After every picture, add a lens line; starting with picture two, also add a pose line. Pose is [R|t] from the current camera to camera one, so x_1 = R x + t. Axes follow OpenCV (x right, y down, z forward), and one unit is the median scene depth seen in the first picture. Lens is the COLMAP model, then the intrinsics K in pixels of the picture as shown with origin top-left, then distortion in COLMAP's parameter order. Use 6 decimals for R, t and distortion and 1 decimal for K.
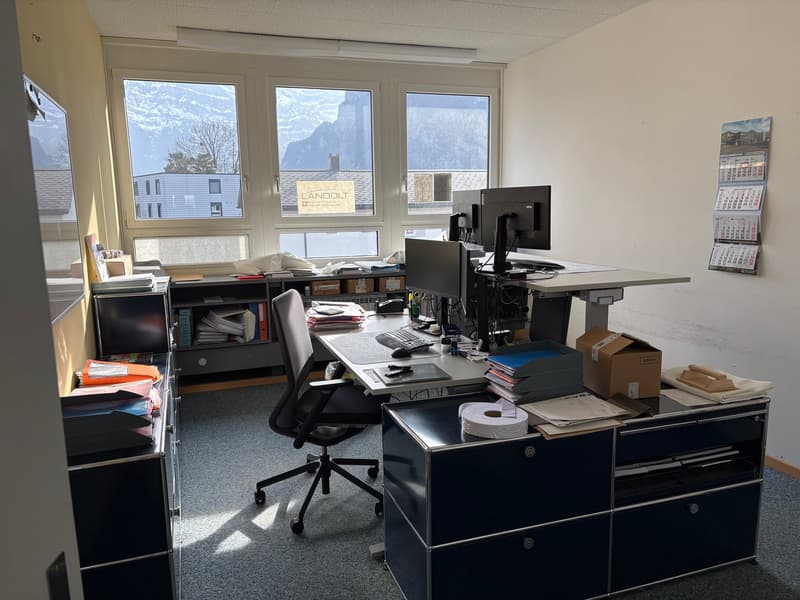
lens RADIAL K [[609.3, 0, 400.0], [0, 609.3, 300.0], [0, 0, 1]] dist [0.101858, -0.295864]
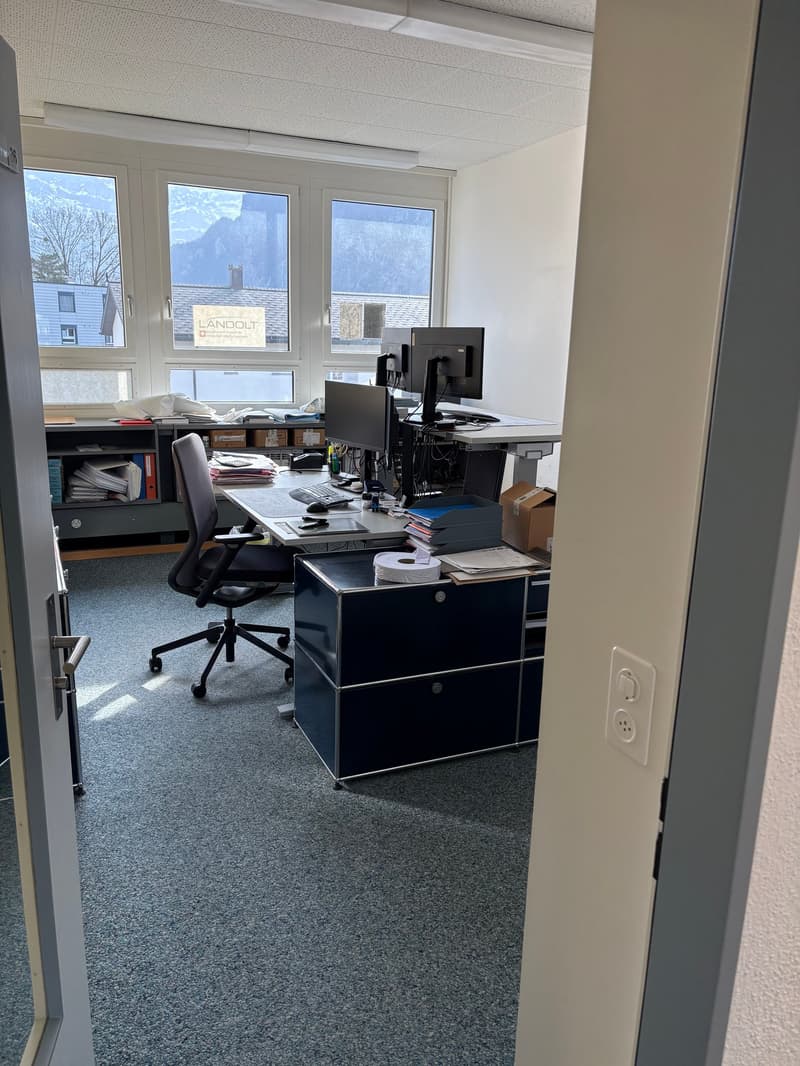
lens RADIAL K [[811.9, 0, 399.8], [0, 811.9, 539.2], [0, 0, 1]] dist [0.101858, -0.295864]
pose [[0.995150, 0.021389, 0.096019, 0.008430], [-0.029385, 0.996145, 0.082648, 0.026067], [-0.093881, -0.085069, 0.991942, -0.191028]]
